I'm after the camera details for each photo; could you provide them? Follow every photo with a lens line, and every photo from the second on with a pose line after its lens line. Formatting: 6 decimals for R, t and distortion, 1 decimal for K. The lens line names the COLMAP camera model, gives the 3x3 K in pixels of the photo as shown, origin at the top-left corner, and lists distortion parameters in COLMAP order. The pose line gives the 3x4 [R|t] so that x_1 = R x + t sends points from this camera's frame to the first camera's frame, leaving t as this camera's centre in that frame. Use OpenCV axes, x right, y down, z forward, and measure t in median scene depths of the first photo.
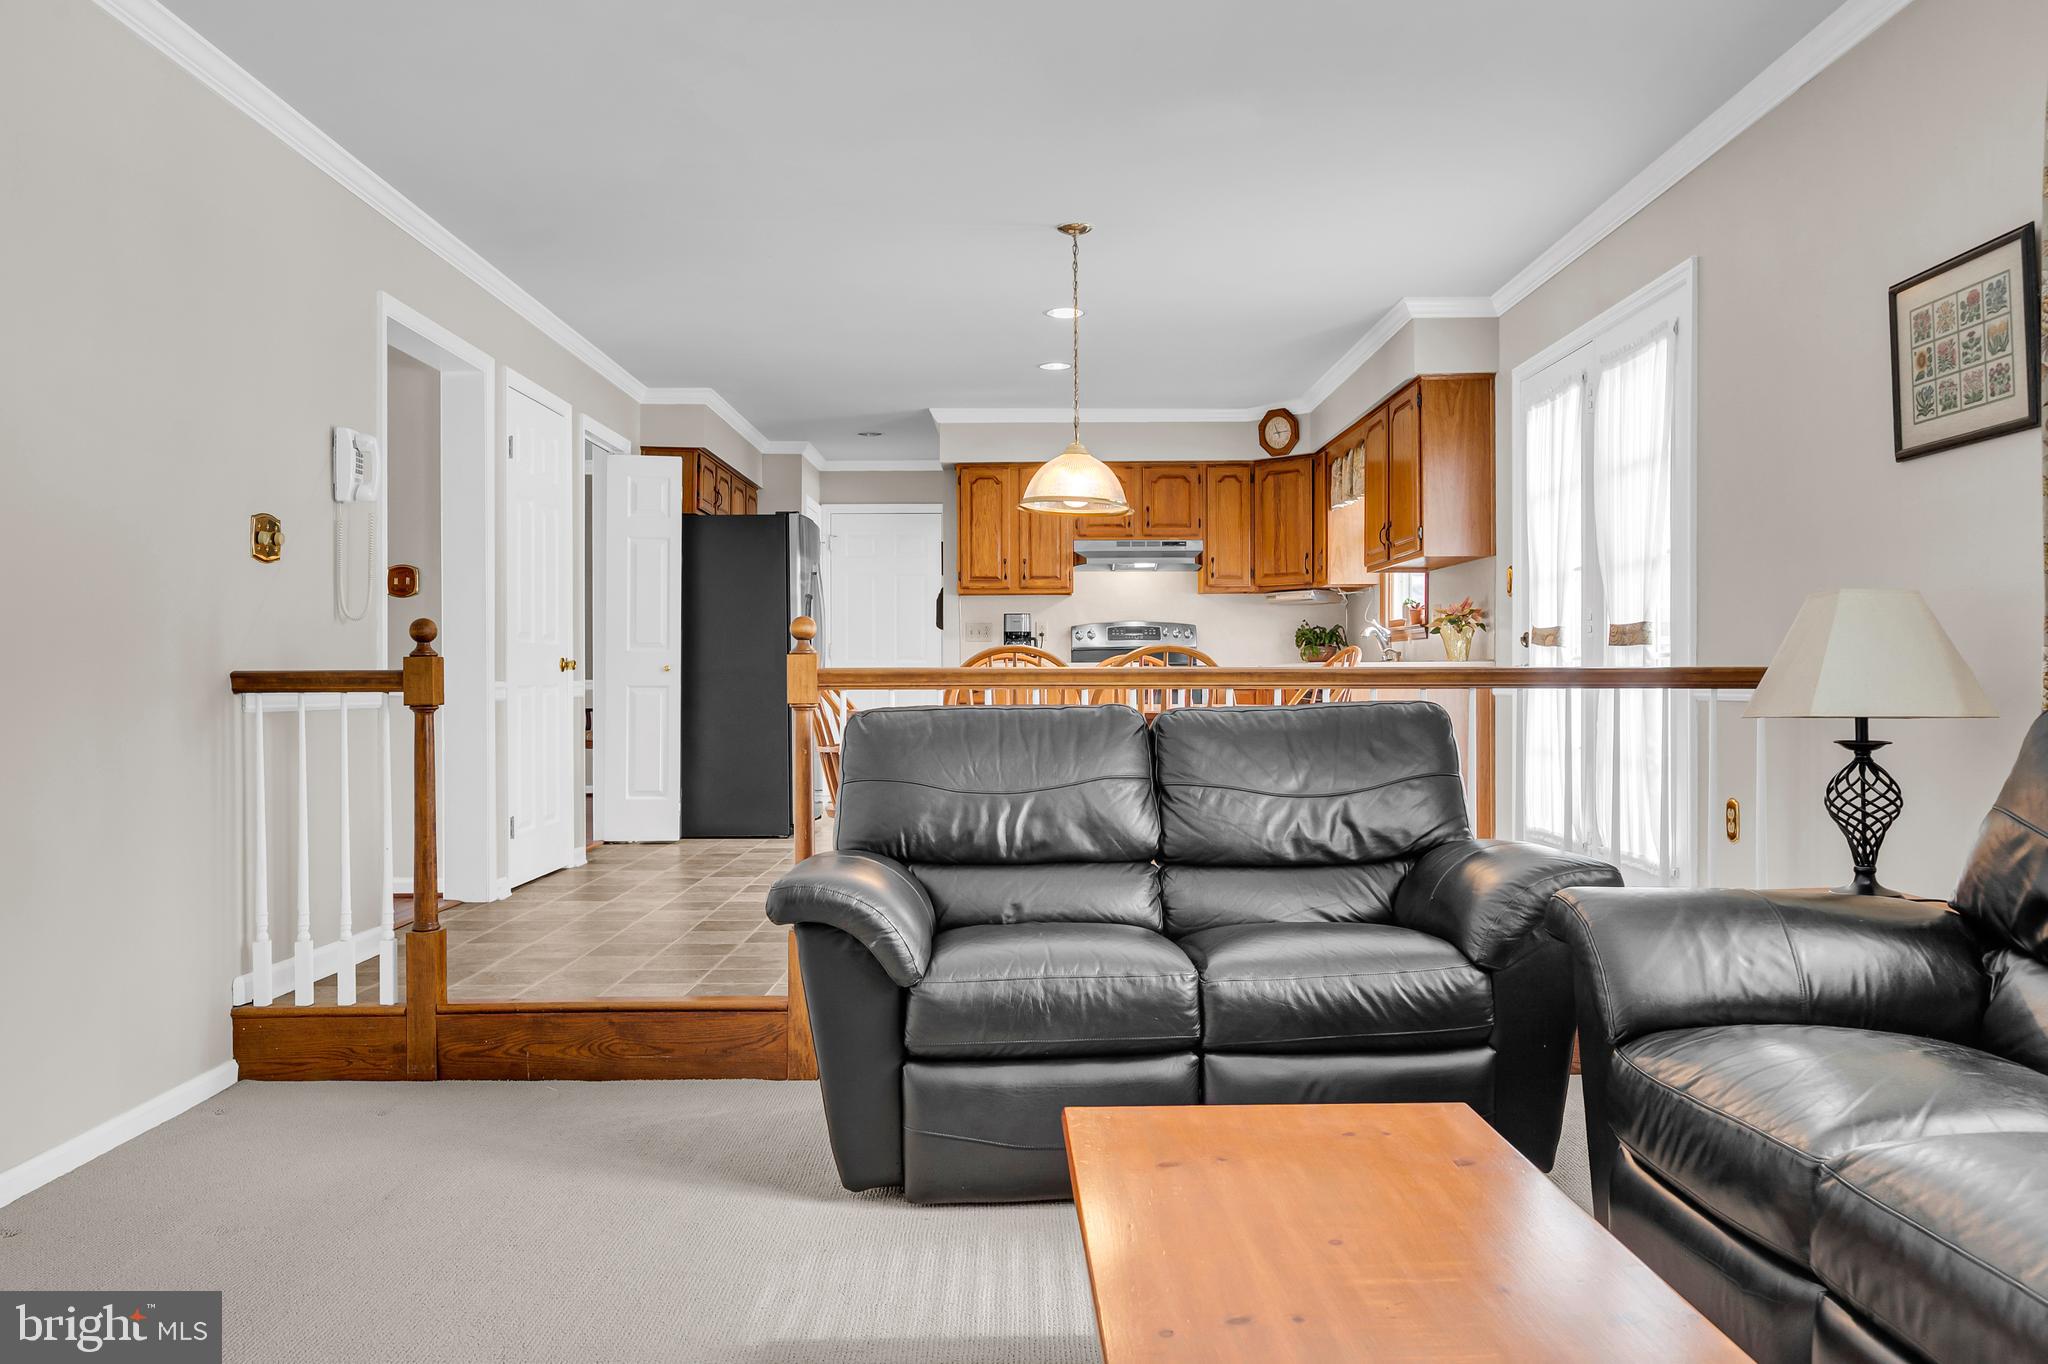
lens RADIAL K [[1521.6, 0, 975.3], [0, 1521.6, 653.2], [0, 0, 1]] dist [-0.005219, 0.005751]
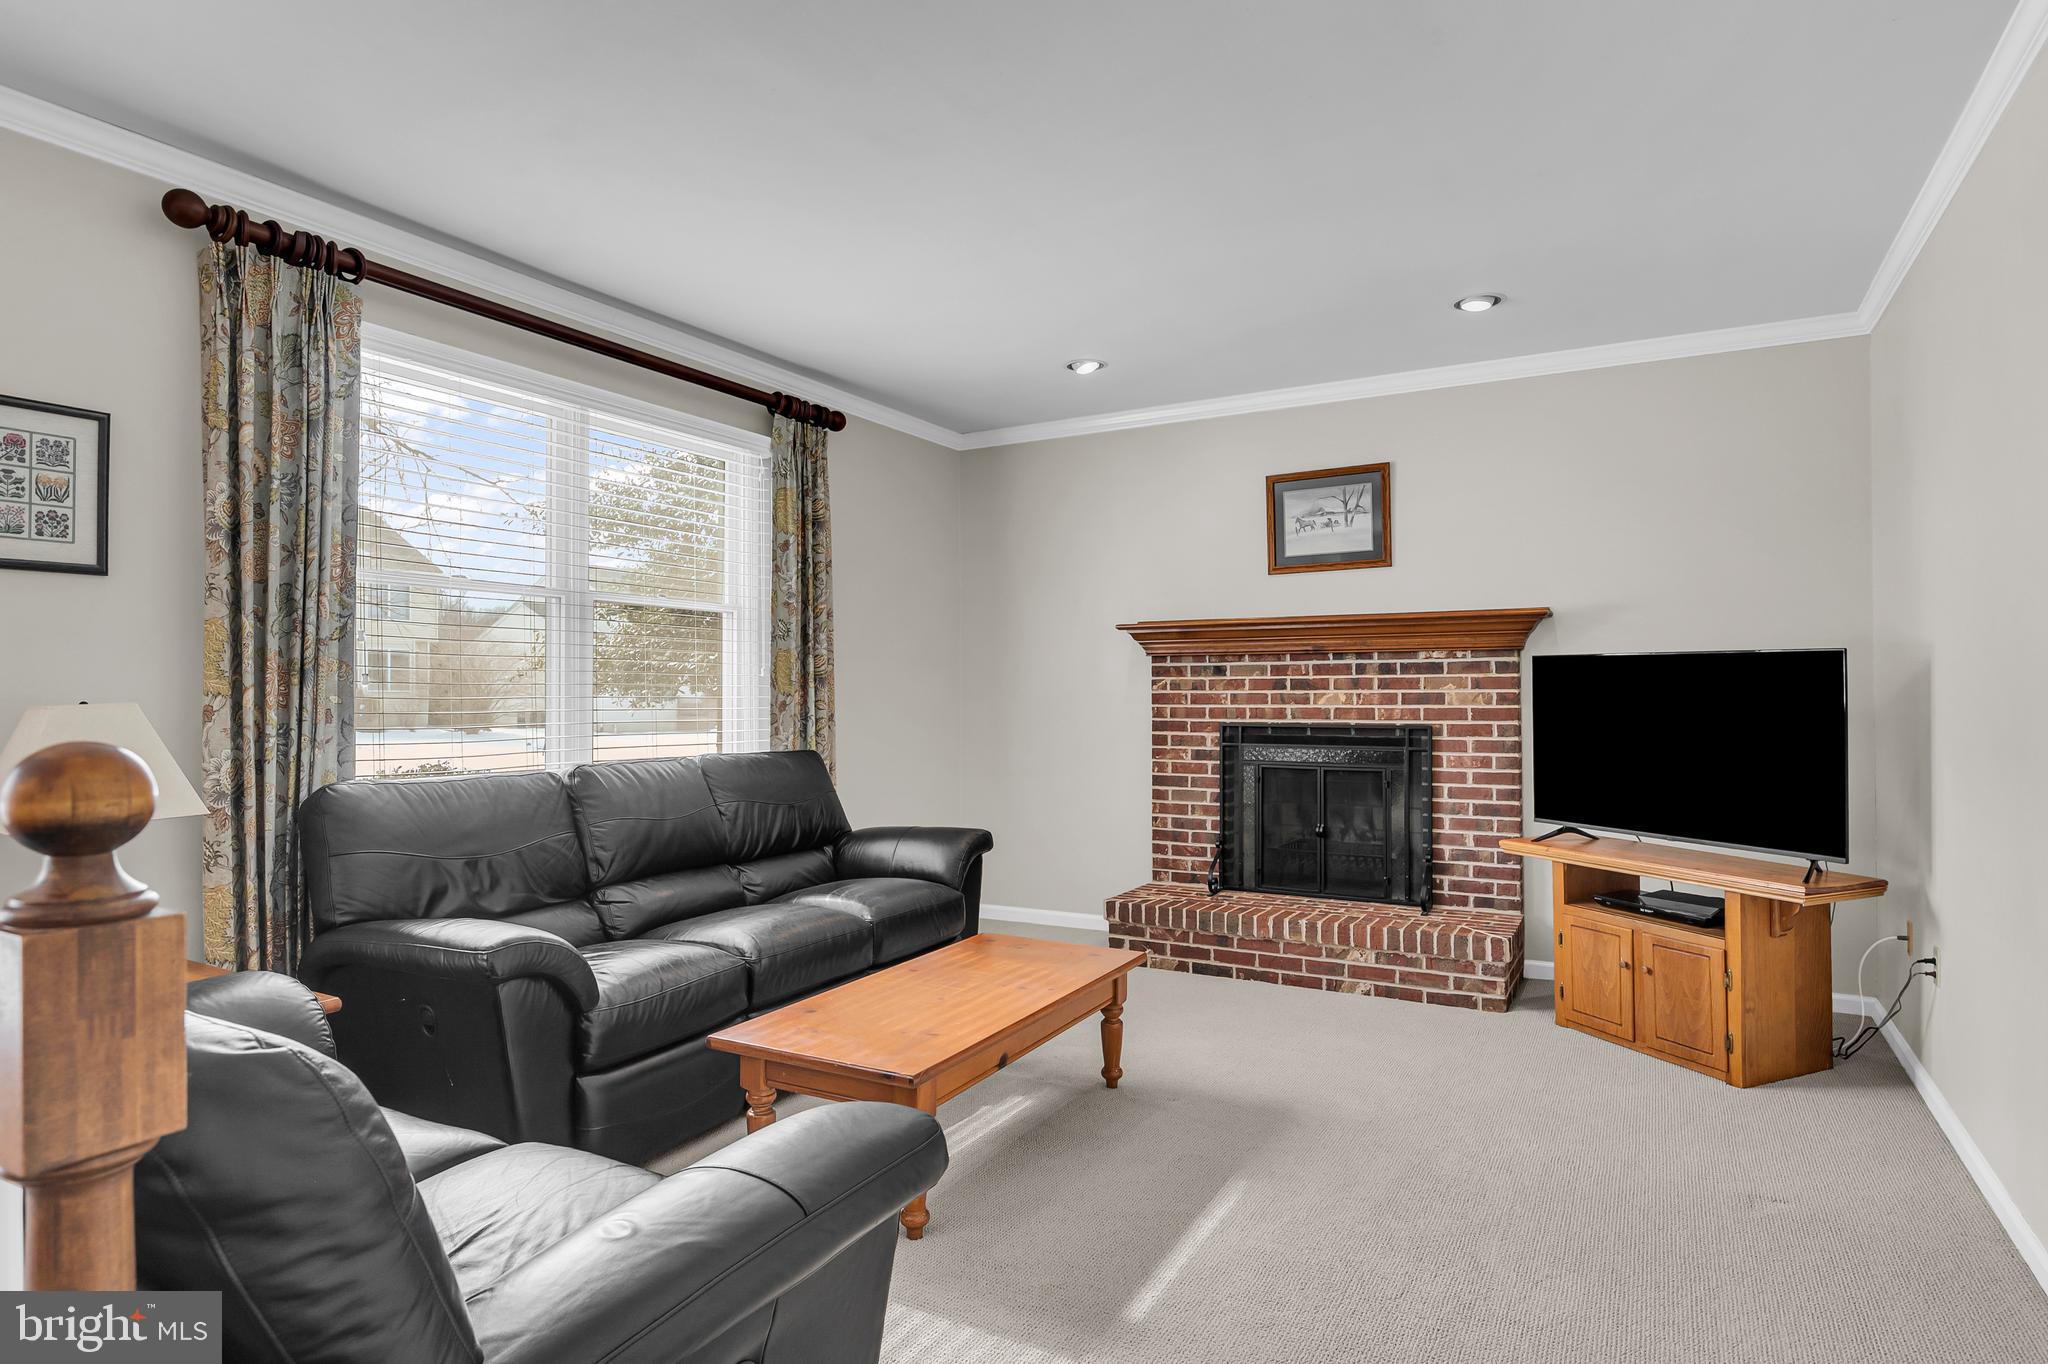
lens RADIAL K [[1118.8, 0, 1025.6], [0, 1118.8, 689.7], [0, 0, 1]] dist [-0.007906, 0.001245]
pose [[-0.879888, 0.005205, 0.475153, -0.137844], [-0.004308, 0.999812, -0.018930, -0.014180], [-0.475162, -0.018703, -0.879700, 0.492385]]
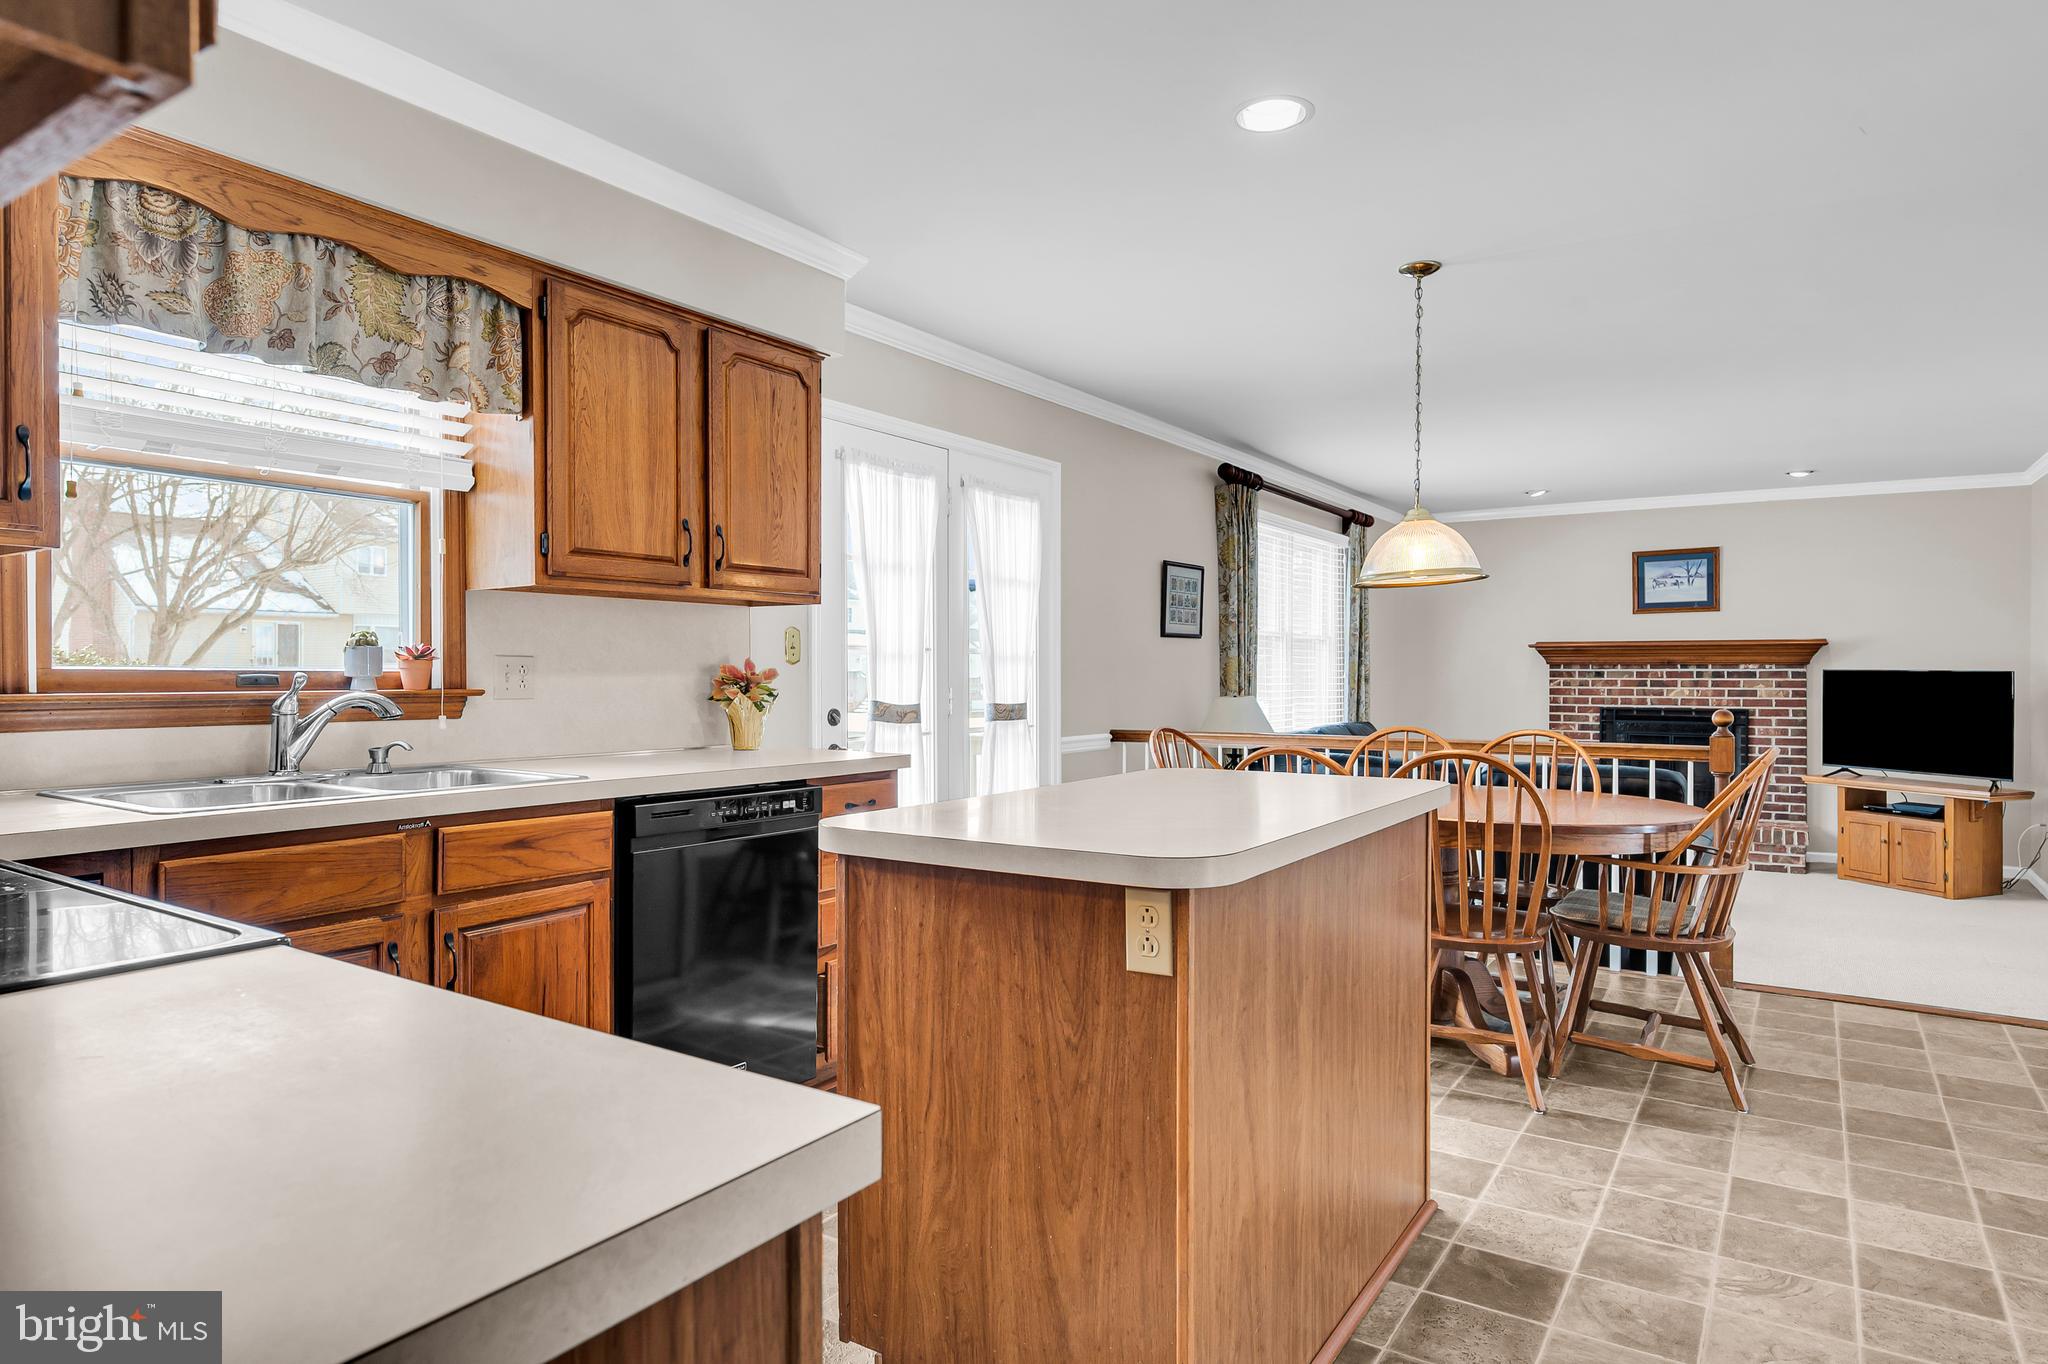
lens RADIAL K [[1193.2, 0, 1024.7], [0, 1193.2, 685.2], [0, 0, 1]] dist [-0.009757, 0.005998]
pose [[-0.849360, -0.004949, 0.527791, -0.063422], [-0.009294, 0.999941, -0.005580, -0.016738], [-0.527733, -0.009644, -0.849356, 1.035279]]
